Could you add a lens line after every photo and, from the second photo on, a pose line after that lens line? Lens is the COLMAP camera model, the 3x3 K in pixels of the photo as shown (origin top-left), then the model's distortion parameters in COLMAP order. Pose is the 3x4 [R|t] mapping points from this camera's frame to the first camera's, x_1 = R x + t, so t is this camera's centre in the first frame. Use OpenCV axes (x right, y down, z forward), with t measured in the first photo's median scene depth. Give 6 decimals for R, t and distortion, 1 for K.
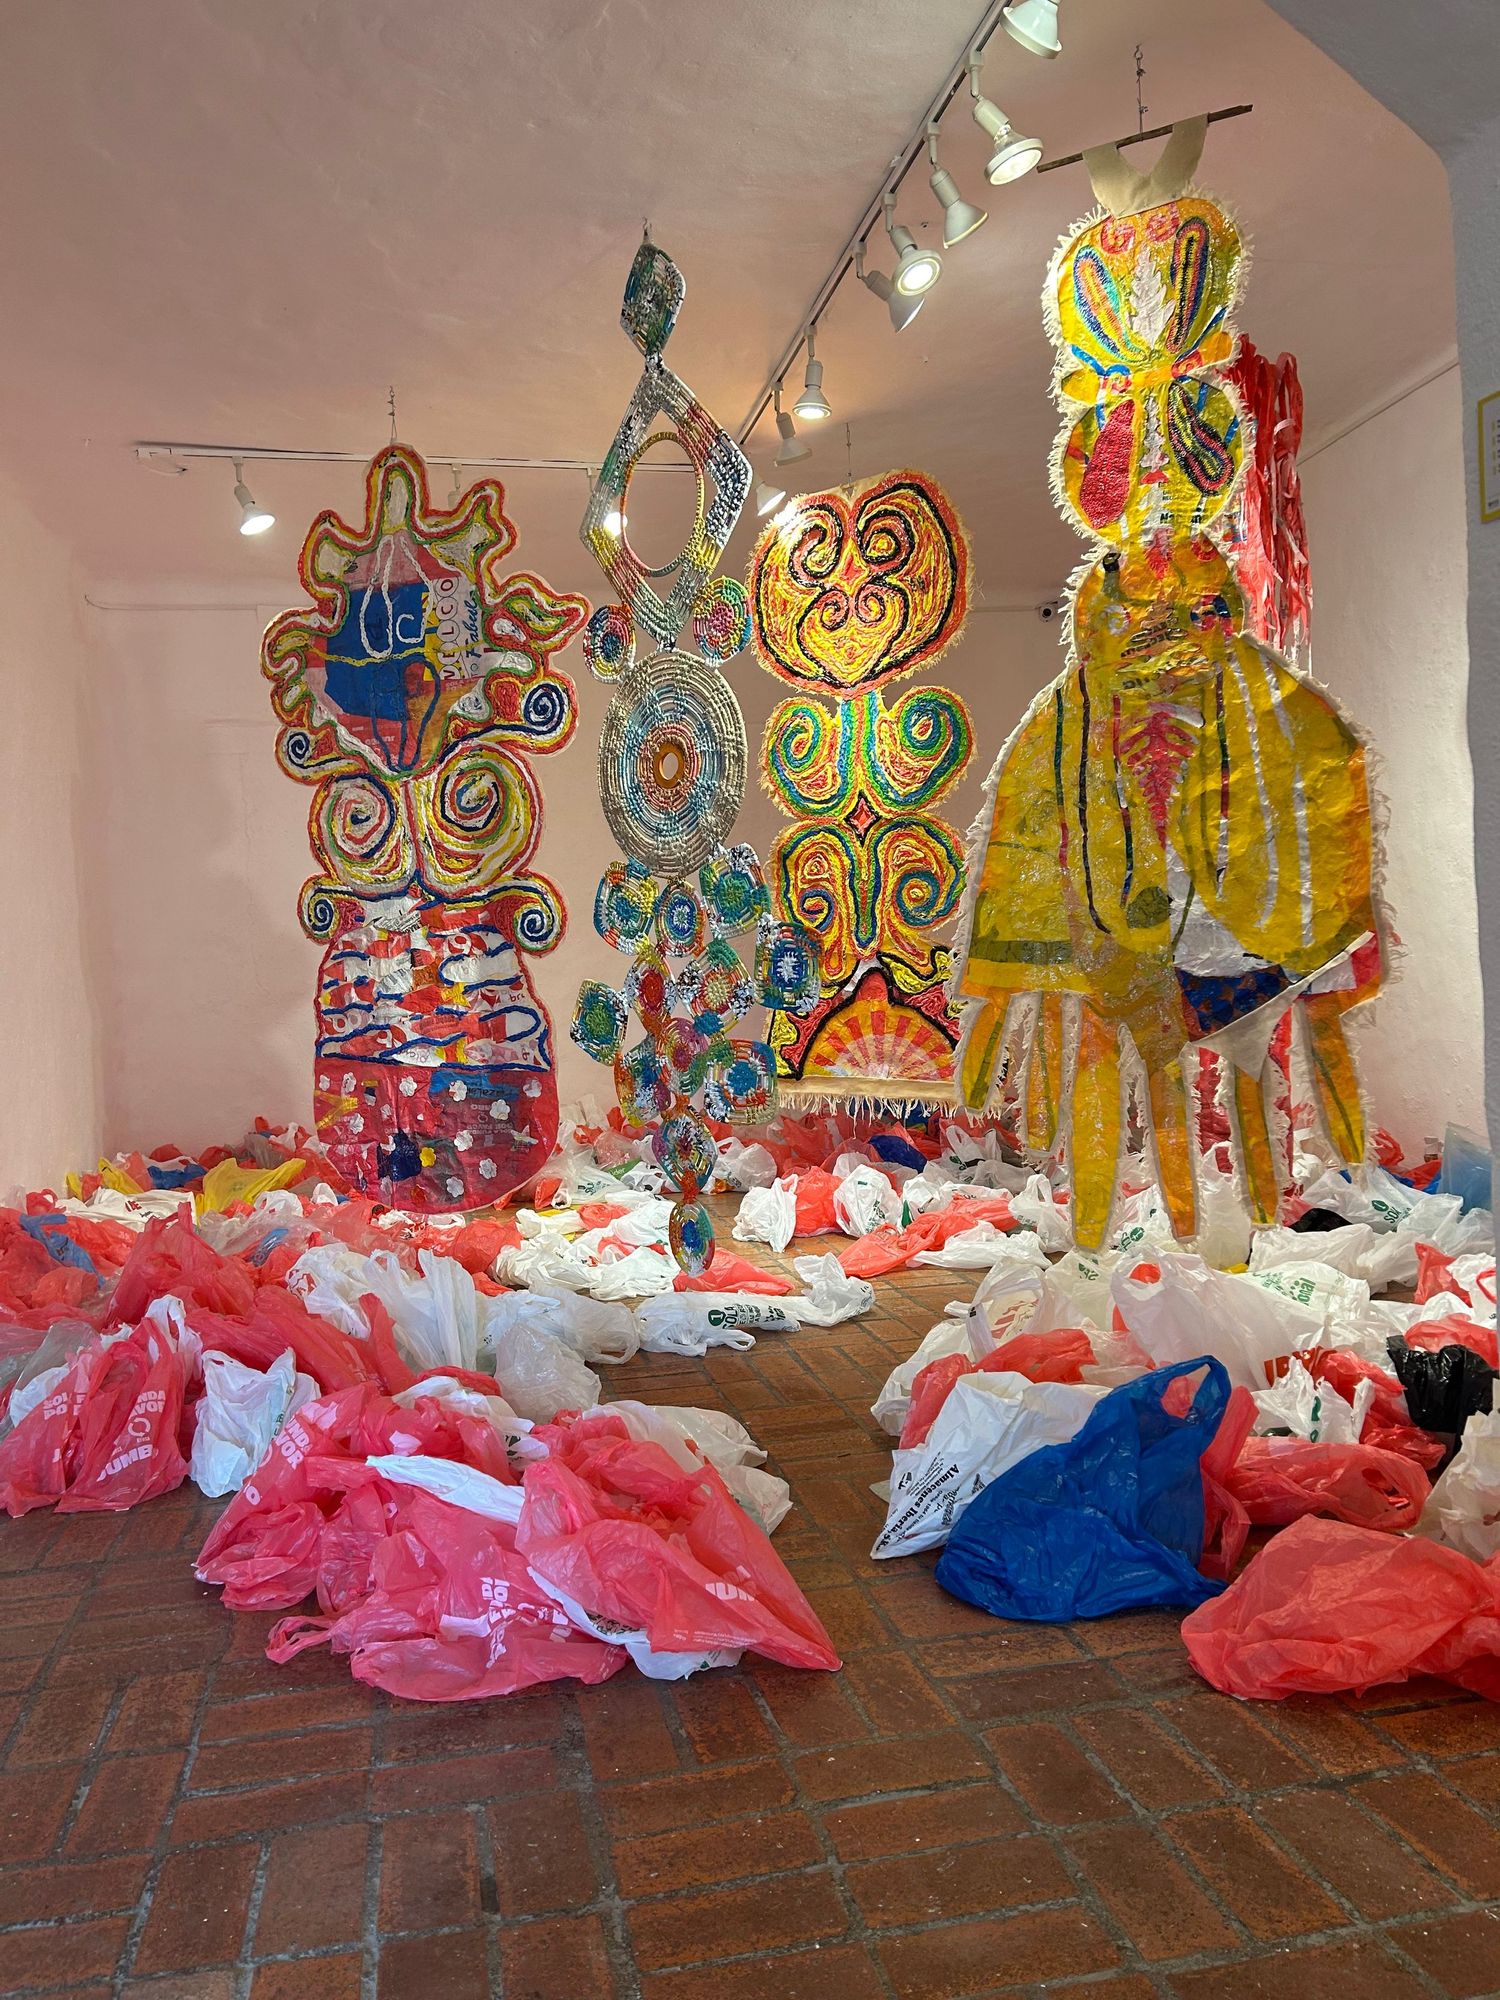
lens RADIAL K [[1448.7, 0, 779.7], [0, 1448.7, 1020.3], [0, 0, 1]] dist [0.061548, -0.068481]
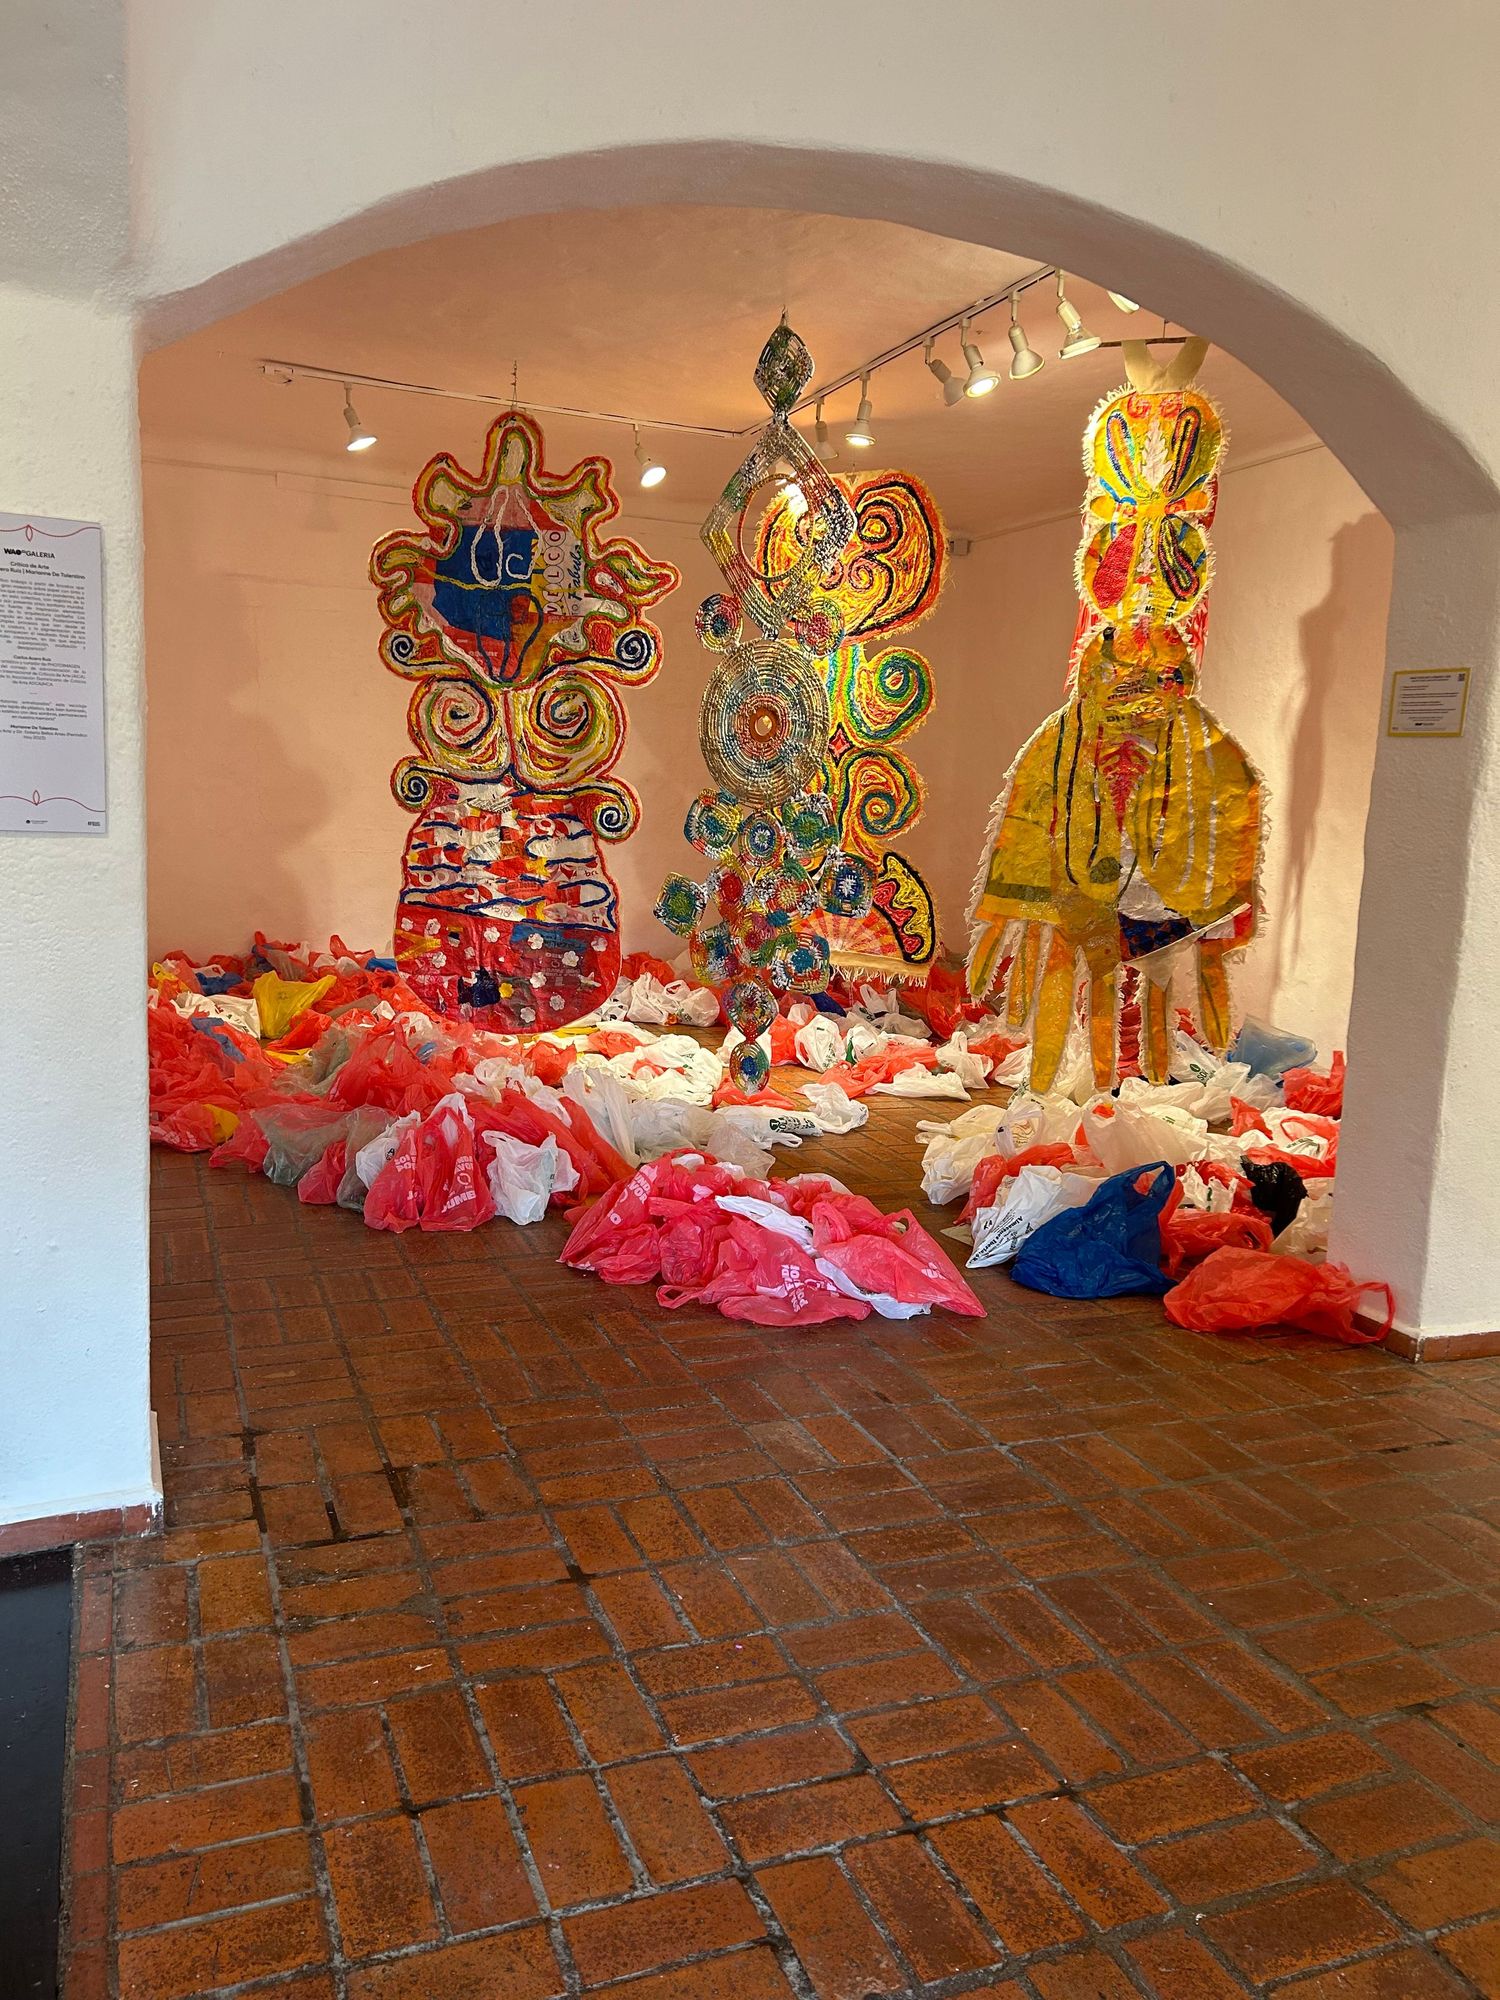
lens RADIAL K [[1505.2, 0, 747.9], [0, 1505.2, 1006.9], [0, 0, 1]] dist [0.131726, -0.285648]
pose [[0.979805, 0.059824, 0.190798, -0.295230], [-0.082743, 0.989971, 0.114507, -0.064411], [-0.182034, -0.127982, 0.974928, -0.352461]]
